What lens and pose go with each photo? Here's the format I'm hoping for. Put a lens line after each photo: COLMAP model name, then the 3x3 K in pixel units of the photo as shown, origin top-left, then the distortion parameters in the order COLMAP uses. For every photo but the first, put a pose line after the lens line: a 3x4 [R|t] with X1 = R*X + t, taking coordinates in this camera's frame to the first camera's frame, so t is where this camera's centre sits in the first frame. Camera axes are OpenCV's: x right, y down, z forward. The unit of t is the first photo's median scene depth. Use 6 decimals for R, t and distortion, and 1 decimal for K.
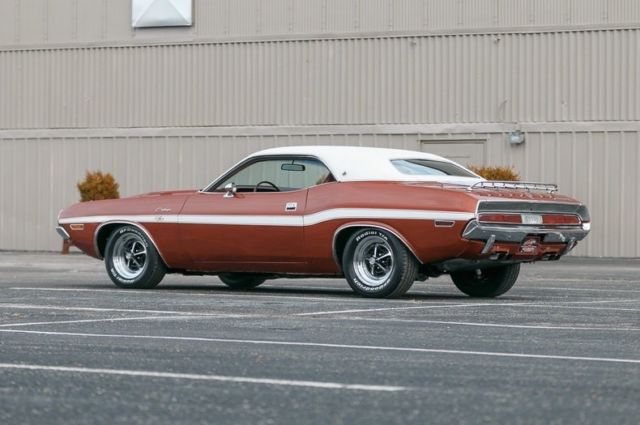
lens RADIAL K [[2503.4, 0, 320.0], [0, 2503.4, 212.5], [0, 0, 1]] dist [0.210965, 0.984372]
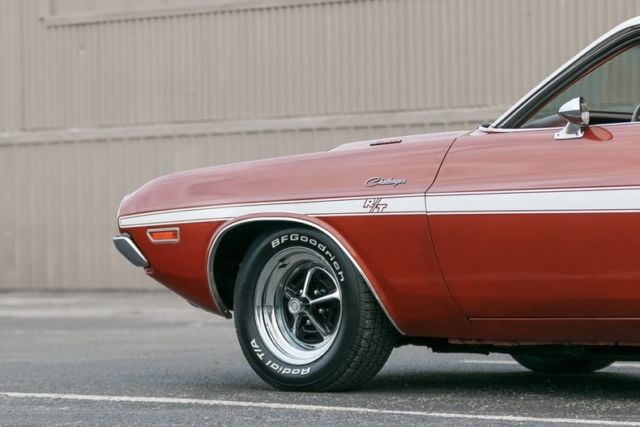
lens RADIAL K [[2503.4, 0, 320.0], [0, 2503.4, 213.5], [0, 0, 1]] dist [0.210965, 0.984372]
pose [[0.997918, -0.024527, -0.059653, -0.049215], [0.023800, 0.999634, -0.012866, 0.008171], [0.059947, 0.011419, 0.998136, 0.615829]]
